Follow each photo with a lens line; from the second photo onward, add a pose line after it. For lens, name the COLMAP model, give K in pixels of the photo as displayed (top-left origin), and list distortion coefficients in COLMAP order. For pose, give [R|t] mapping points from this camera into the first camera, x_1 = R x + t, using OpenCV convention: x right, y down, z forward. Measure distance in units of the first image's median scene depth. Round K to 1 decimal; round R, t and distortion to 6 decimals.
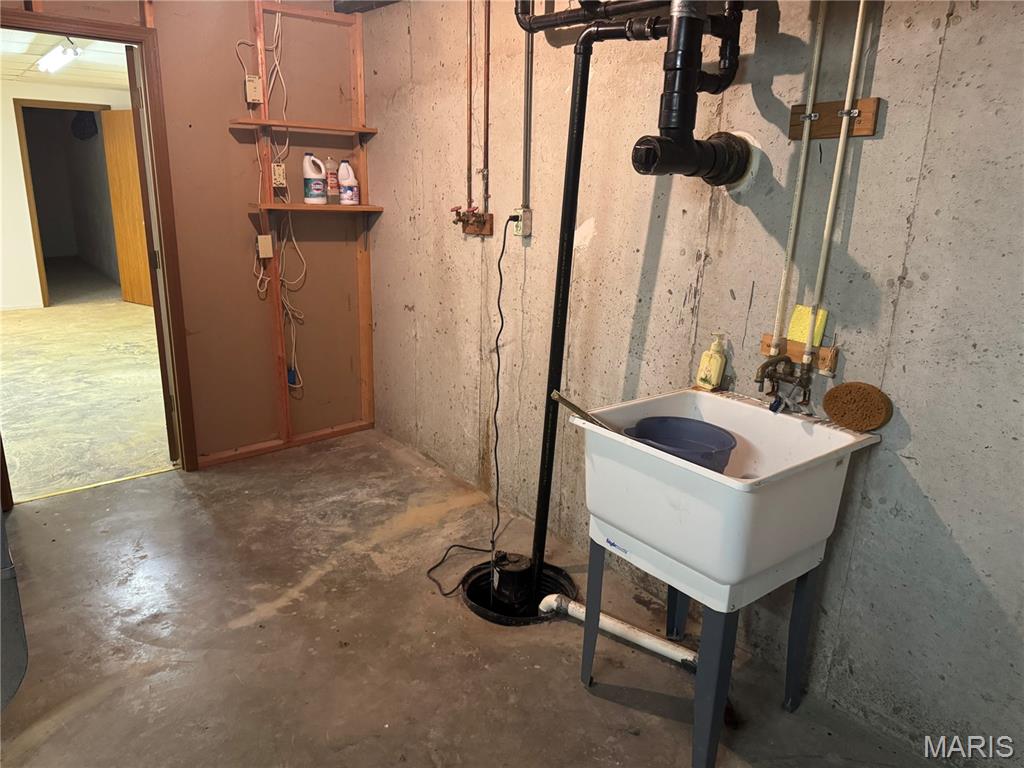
lens RADIAL K [[725.9, 0, 512.0], [0, 725.9, 384.0], [0, 0, 1]] dist [0.148894, -0.208477]
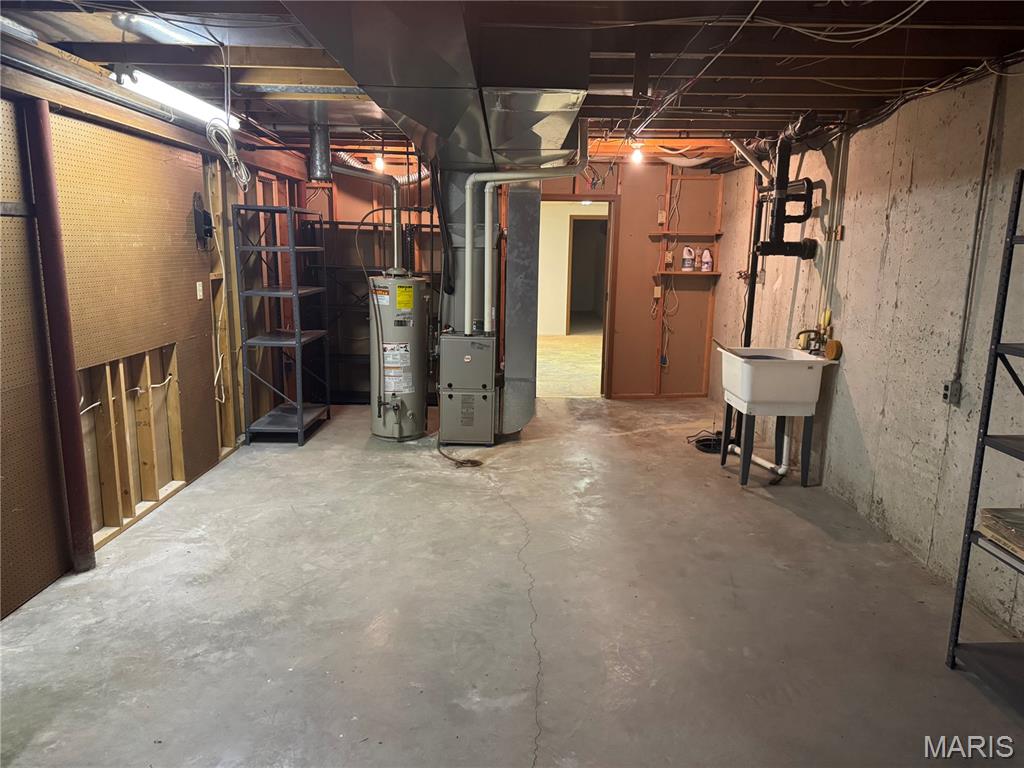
lens RADIAL K [[725.9, 0, 512.0], [0, 725.9, 384.0], [0, 0, 1]] dist [0.148894, -0.208477]
pose [[0.796342, 0.098258, -0.596813, 0.576514], [-0.158326, 0.986175, -0.048896, 0.225305], [0.583758, 0.133429, 0.800889, -0.807775]]
